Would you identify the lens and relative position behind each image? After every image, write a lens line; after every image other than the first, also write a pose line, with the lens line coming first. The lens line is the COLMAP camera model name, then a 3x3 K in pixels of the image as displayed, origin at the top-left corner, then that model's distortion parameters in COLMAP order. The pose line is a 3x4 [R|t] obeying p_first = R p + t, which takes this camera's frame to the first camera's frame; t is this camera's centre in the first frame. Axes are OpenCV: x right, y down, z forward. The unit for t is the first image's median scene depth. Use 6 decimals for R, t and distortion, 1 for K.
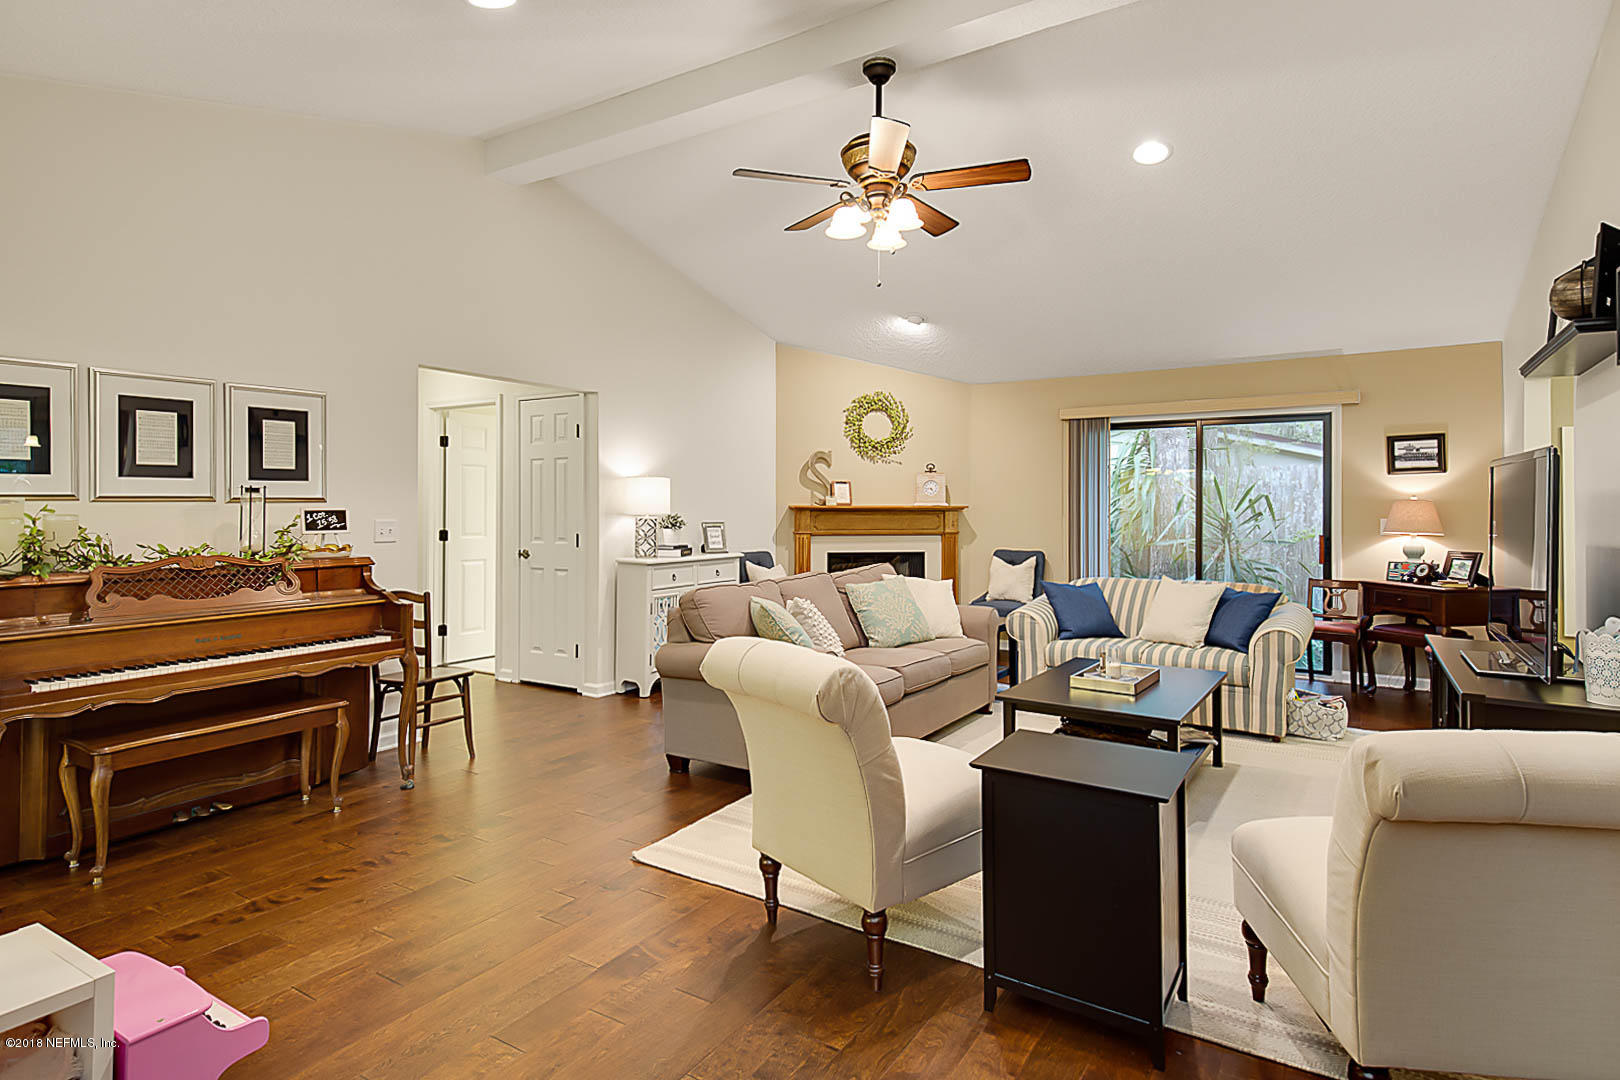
lens RADIAL K [[855.0, 0, 827.6], [0, 855.0, 504.0], [0, 0, 1]] dist [0.030210, -0.000249]
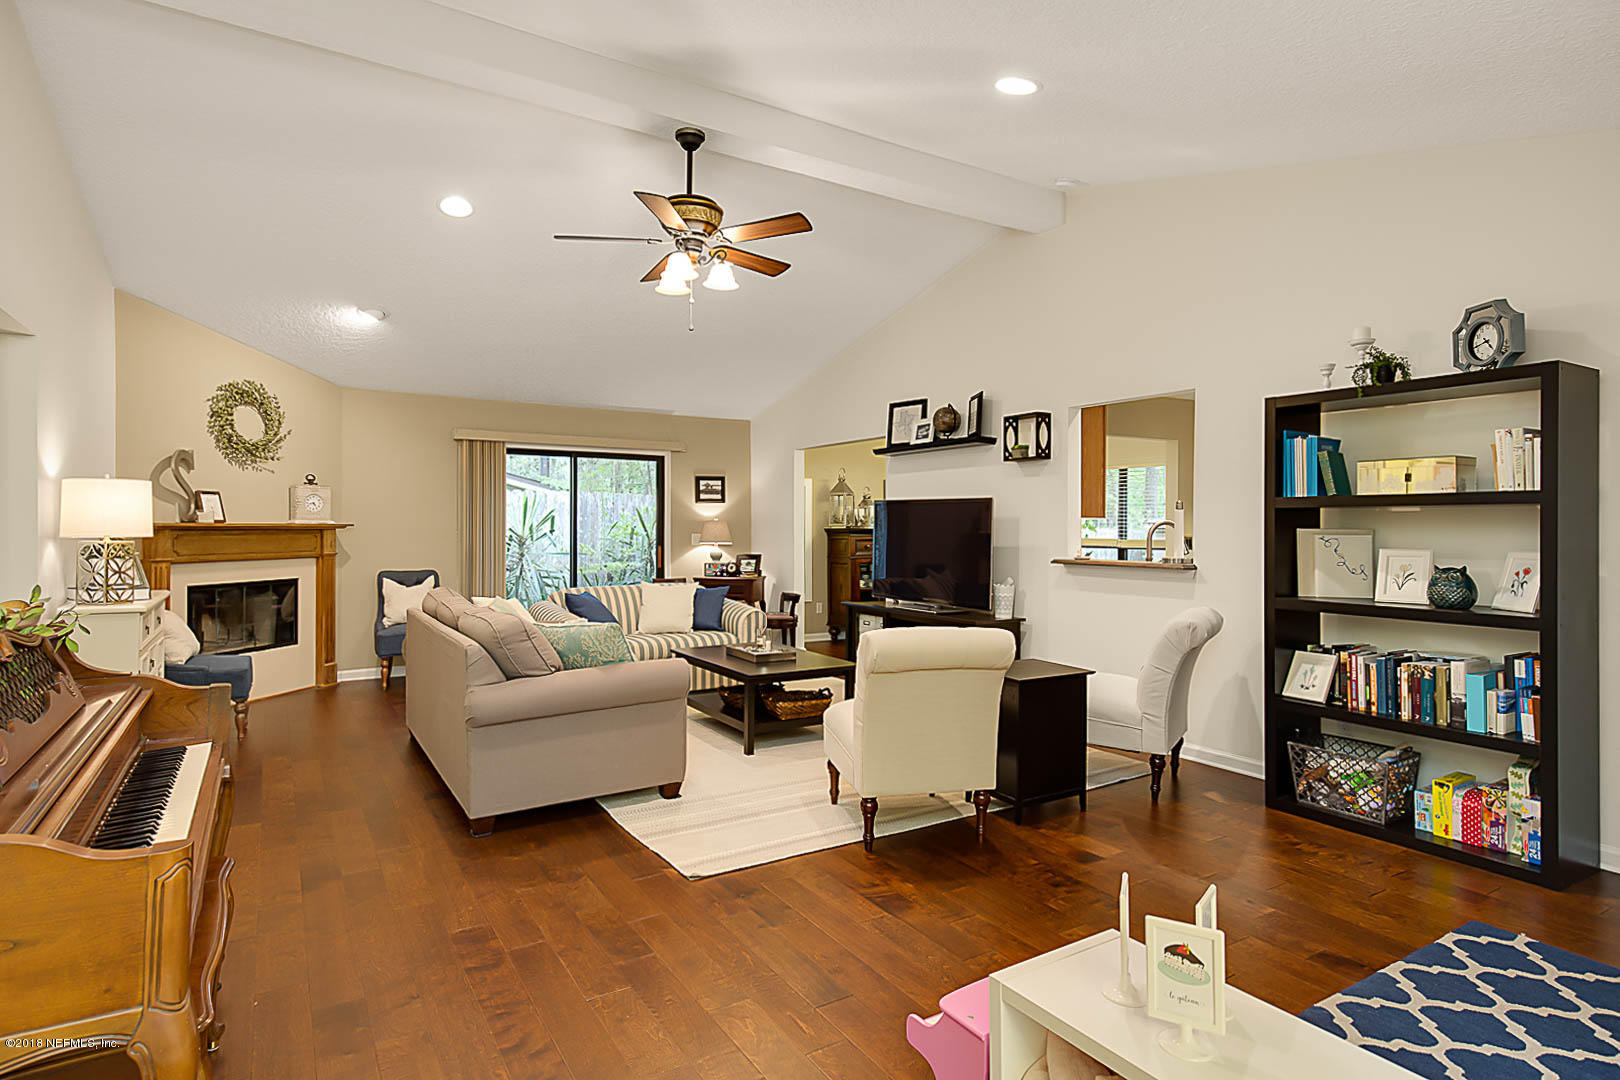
lens RADIAL K [[830.8, 0, 807.3], [0, 830.8, 526.0], [0, 0, 1]] dist [0.068744, -0.000457]
pose [[0.451339, -0.000556, 0.892352, -0.521191], [-0.005816, 0.999977, 0.003565, -0.001827], [-0.892333, -0.006799, 0.451326, 0.220840]]
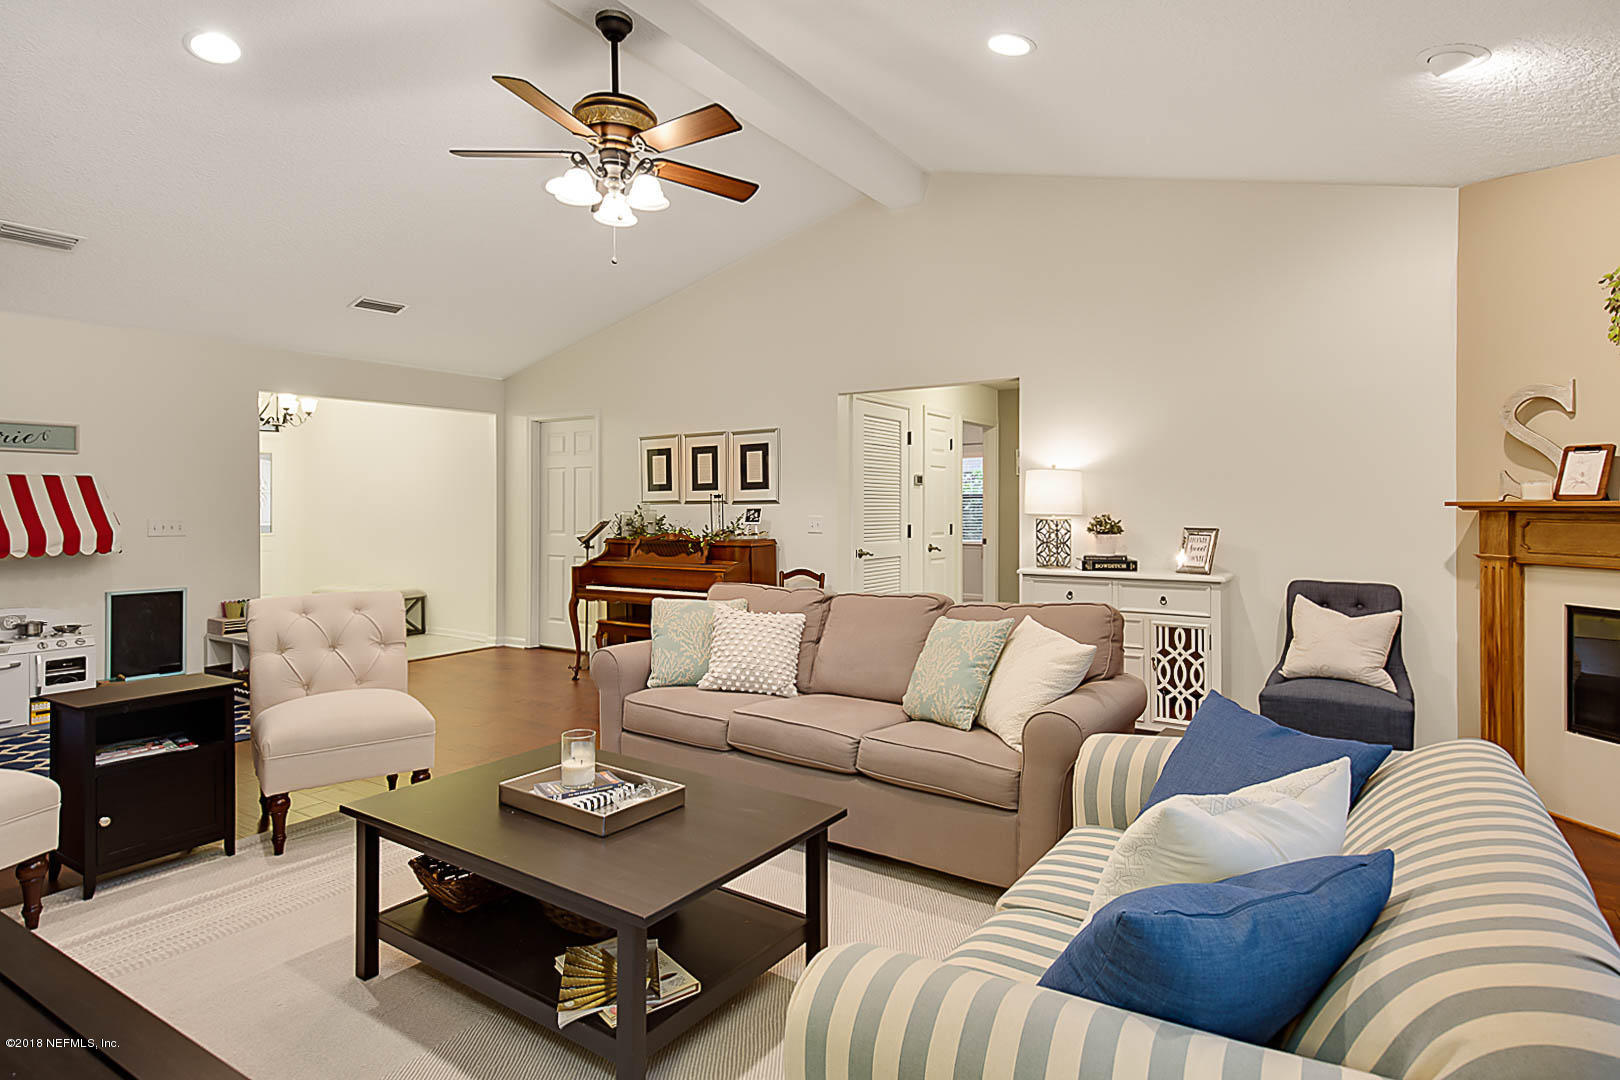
lens RADIAL K [[852.9, 0, 824.8], [0, 852.9, 511.0], [0, 0, 1]] dist [0.028344, -0.001376]
pose [[-0.026592, -0.000217, -0.999646, 0.582651], [0.001848, 0.999998, -0.000266, 0.007819], [0.999645, -0.001854, -0.026592, 0.760980]]
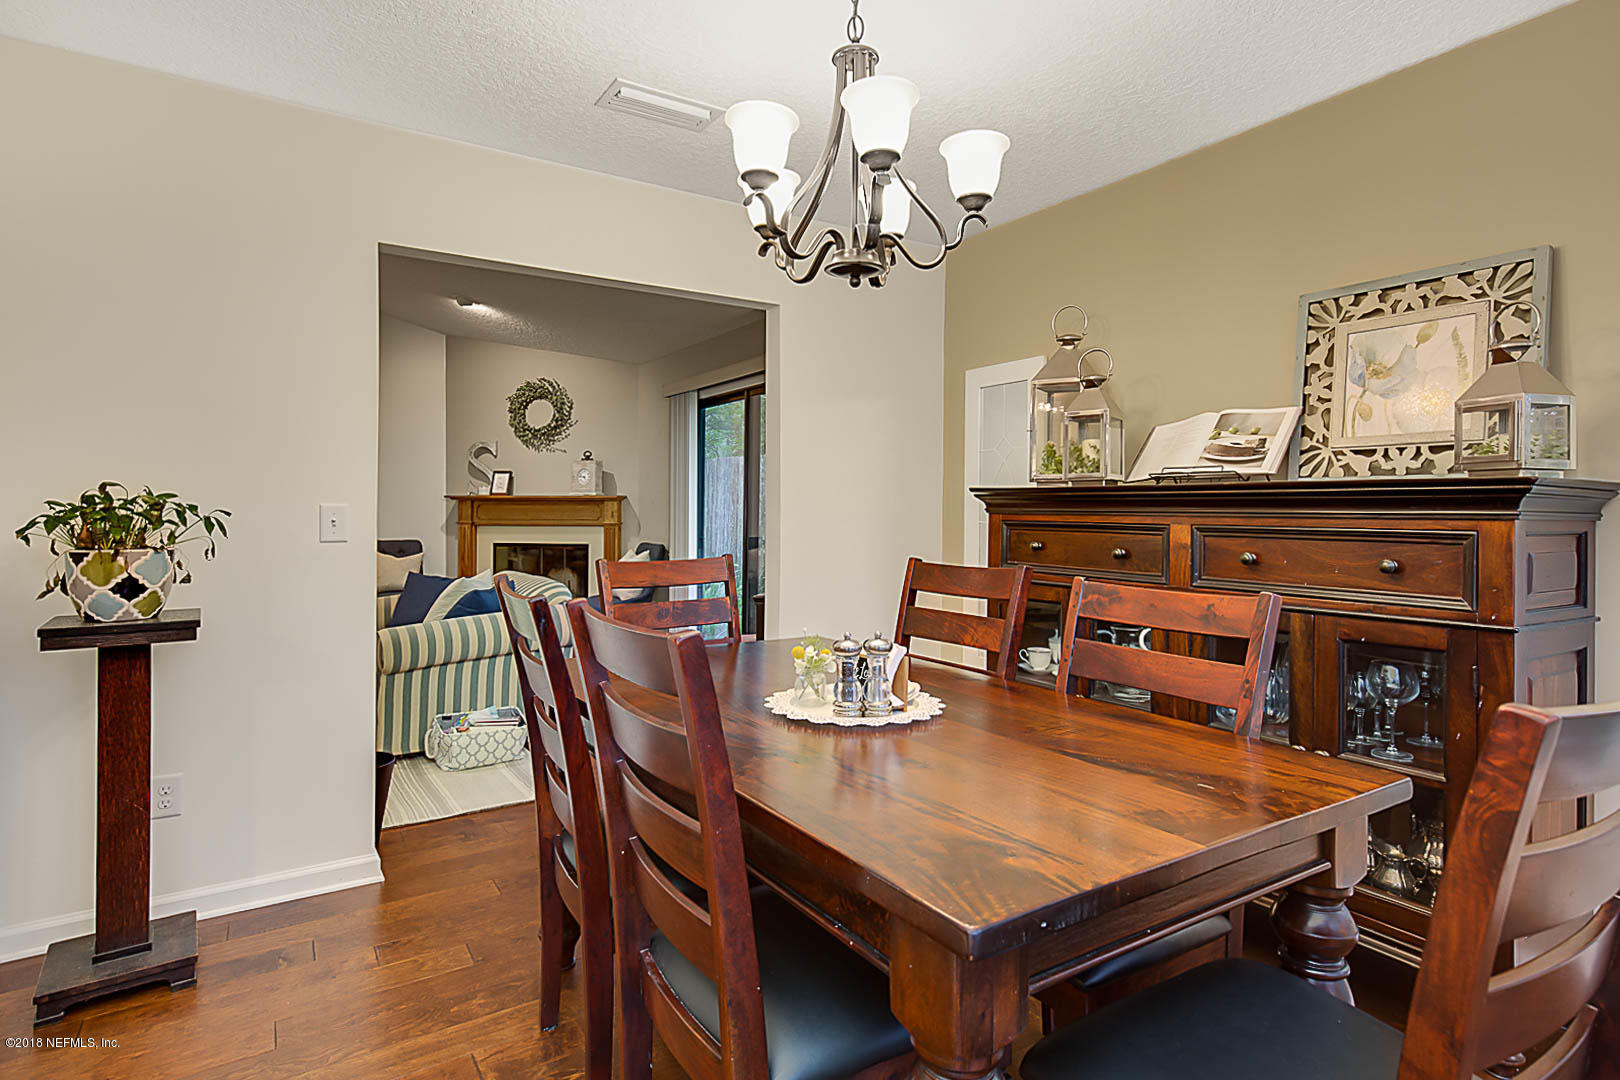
lens RADIAL K [[852.9, 0, 824.8], [0, 852.9, 511.0], [0, 0, 1]] dist [0.028344, -0.001376]
pose [[0.900216, 0.002264, -0.435438, 0.965777], [0.000137, 0.999985, 0.005483, 0.017634], [0.435444, -0.004996, 0.900202, 0.328736]]
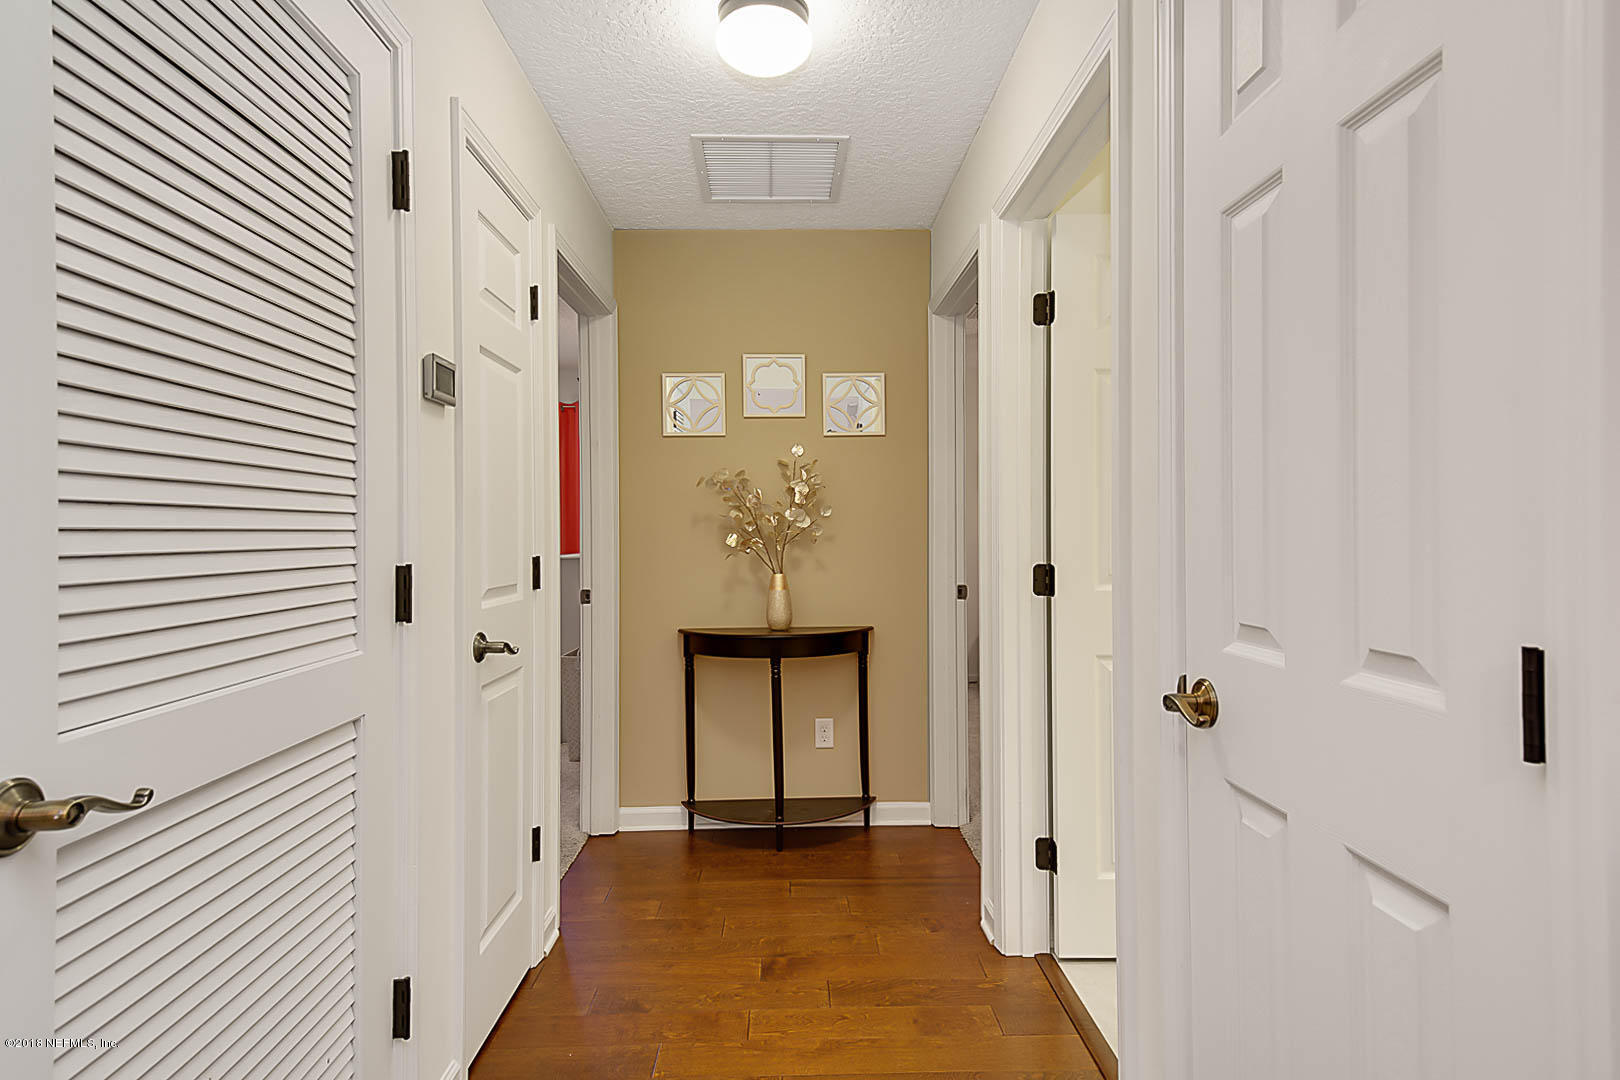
lens RADIAL K [[852.9, 0, 824.8], [0, 852.9, 511.0], [0, 0, 1]] dist [0.028344, -0.001376]
pose [[0.561077, -0.026313, -0.827345, -0.231938], [0.011259, 0.999645, -0.024157, 0.017734], [0.827687, 0.004239, 0.561174, 0.801940]]
